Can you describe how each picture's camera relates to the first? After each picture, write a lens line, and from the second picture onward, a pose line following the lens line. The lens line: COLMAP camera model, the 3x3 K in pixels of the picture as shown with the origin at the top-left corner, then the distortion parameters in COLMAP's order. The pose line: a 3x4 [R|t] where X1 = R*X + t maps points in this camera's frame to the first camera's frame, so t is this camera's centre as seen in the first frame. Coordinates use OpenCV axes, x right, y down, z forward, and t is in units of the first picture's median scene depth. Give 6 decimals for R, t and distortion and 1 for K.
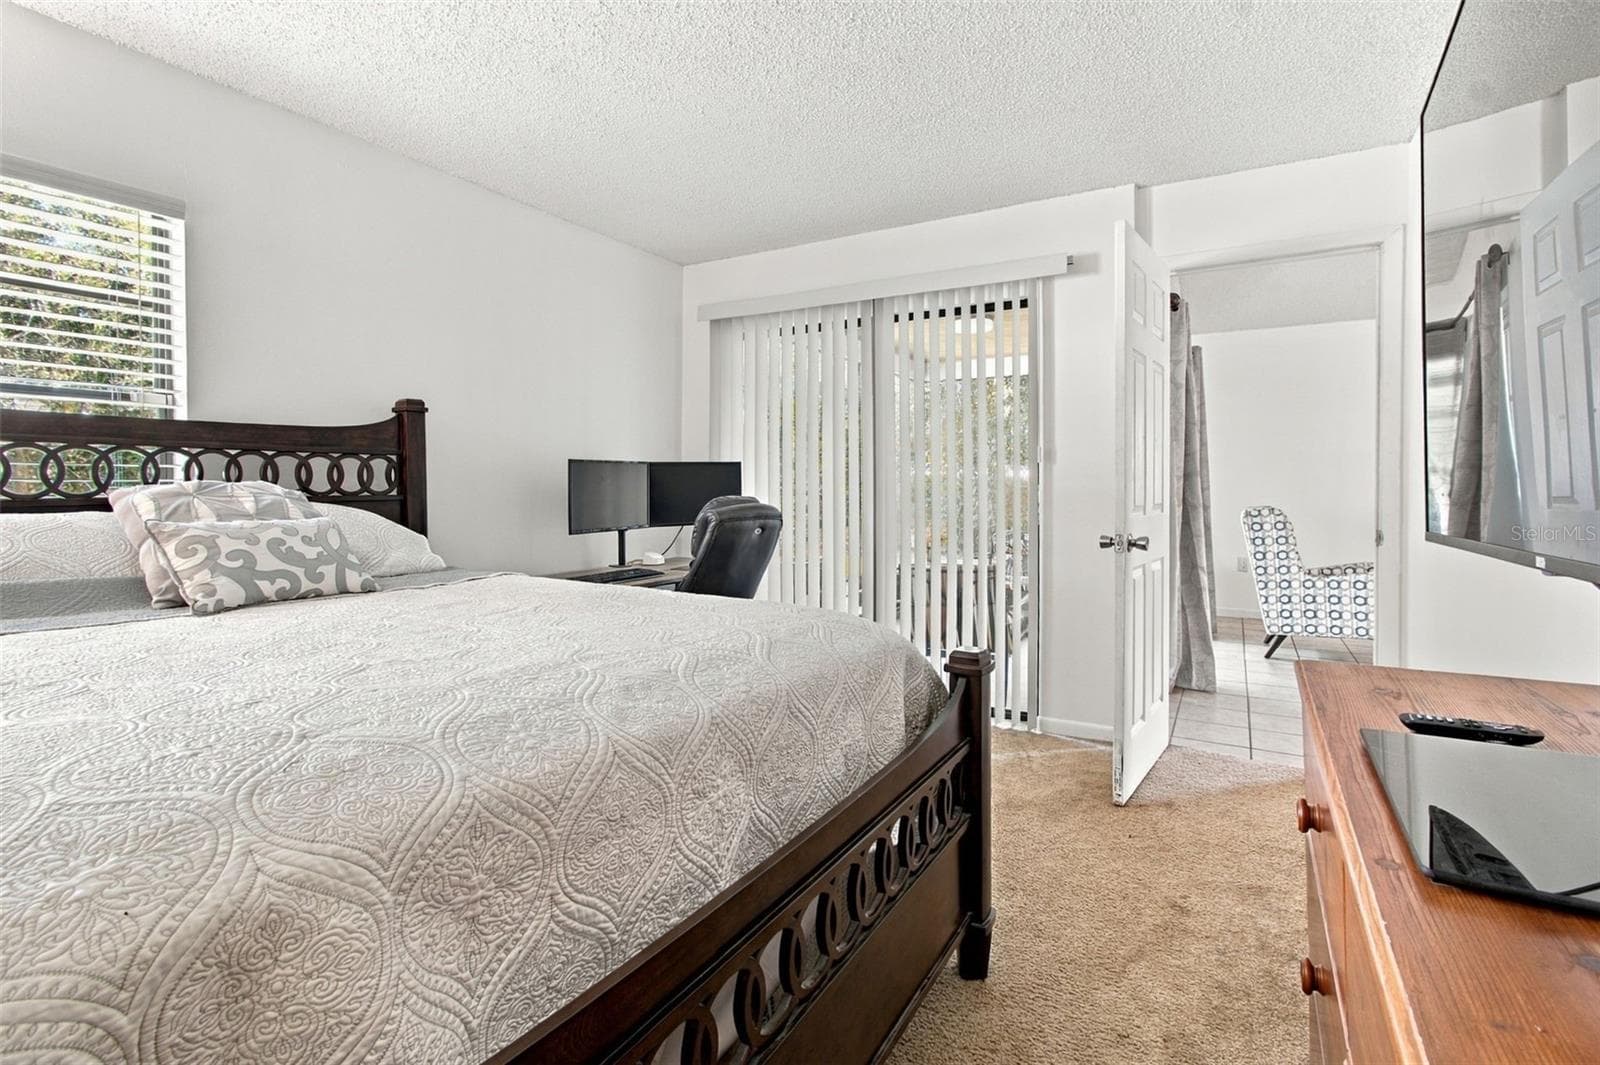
lens RADIAL K [[750.3, 0, 796.7], [0, 750.3, 499.5], [0, 0, 1]] dist [-0.025378, 0.000405]
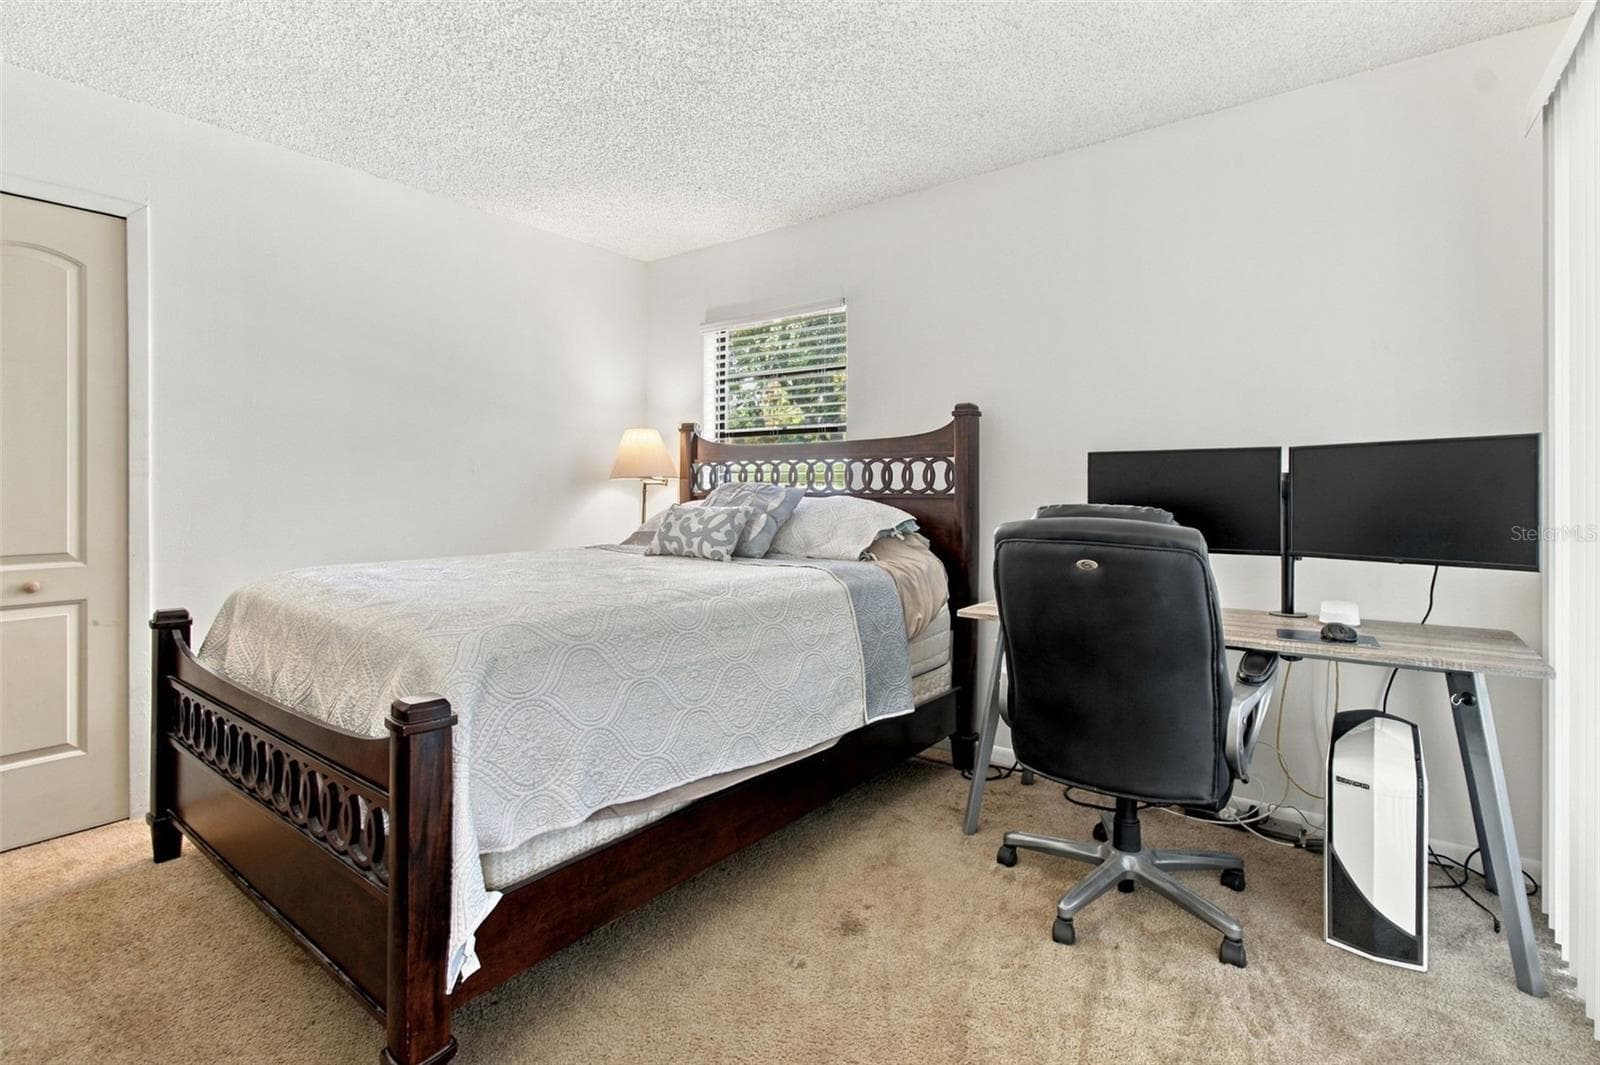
lens RADIAL K [[750.3, 0, 796.7], [0, 750.3, 499.5], [0, 0, 1]] dist [-0.025378, 0.000405]
pose [[-0.104111, 0.022735, -0.994306, 0.619653], [-0.019090, 0.999509, 0.024853, -0.022407], [0.994382, 0.021569, -0.103626, 0.968920]]
